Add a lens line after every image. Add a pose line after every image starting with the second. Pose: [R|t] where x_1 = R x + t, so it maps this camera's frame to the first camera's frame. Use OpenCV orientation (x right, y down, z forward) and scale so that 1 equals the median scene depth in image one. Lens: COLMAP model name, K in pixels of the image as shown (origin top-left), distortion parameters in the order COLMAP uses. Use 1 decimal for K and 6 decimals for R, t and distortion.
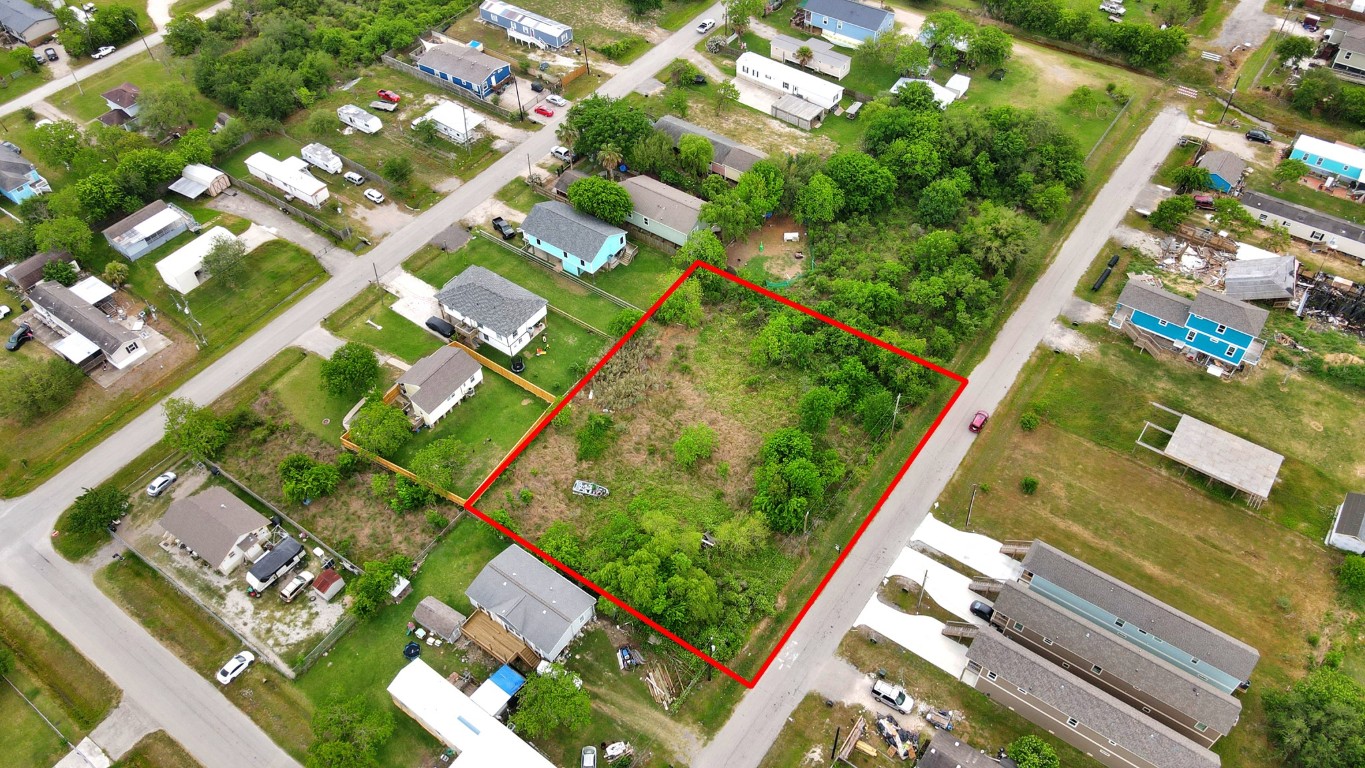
lens RADIAL K [[997.2, 0, 674.5], [0, 997.2, 381.7], [0, 0, 1]] dist [0.004356, 0.030397]
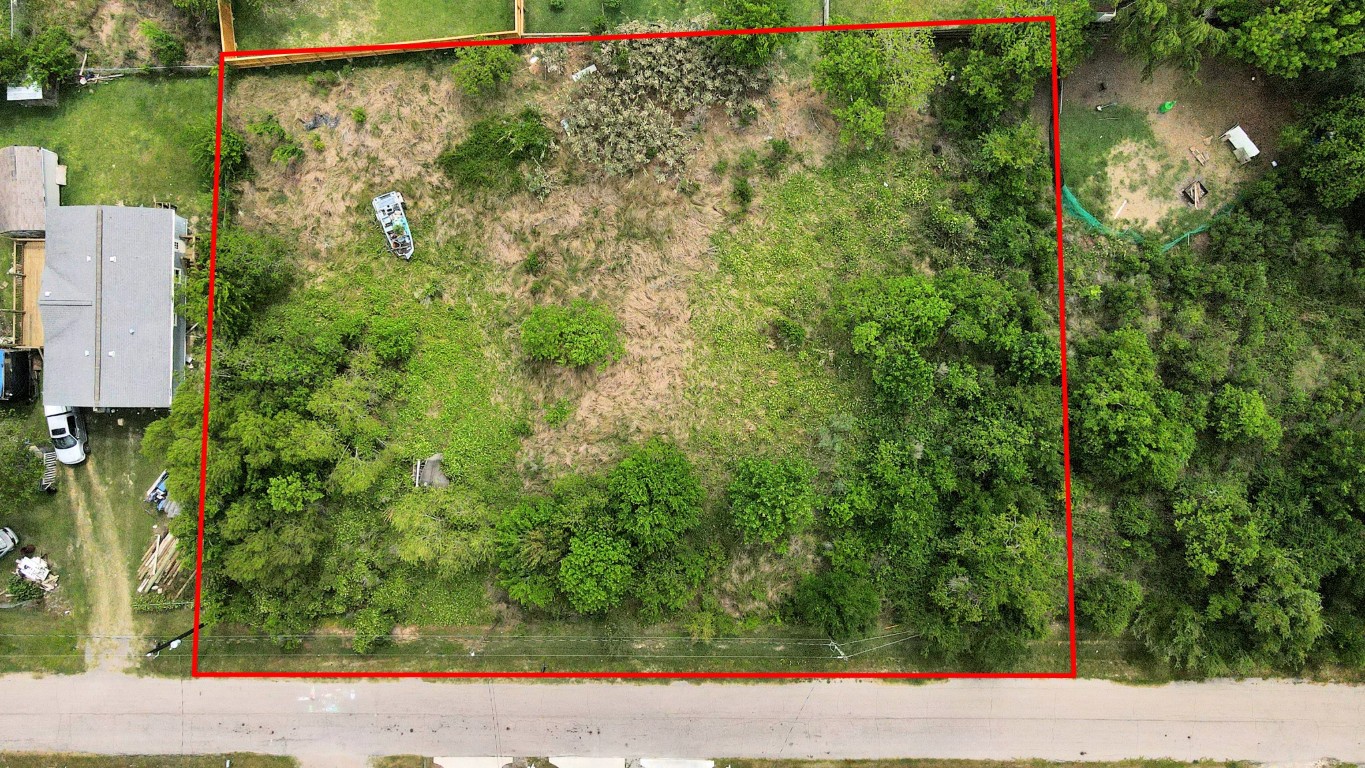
lens RADIAL K [[994.3, 0, 675.7], [0, 994.3, 378.3], [0, 0, 1]] dist [0.018586, 0.005569]
pose [[0.588601, 0.808407, 0.005262, 0.061212], [-0.592987, 0.427311, 0.682474, -0.278226], [0.549468, -0.404825, 0.730891, 0.585790]]
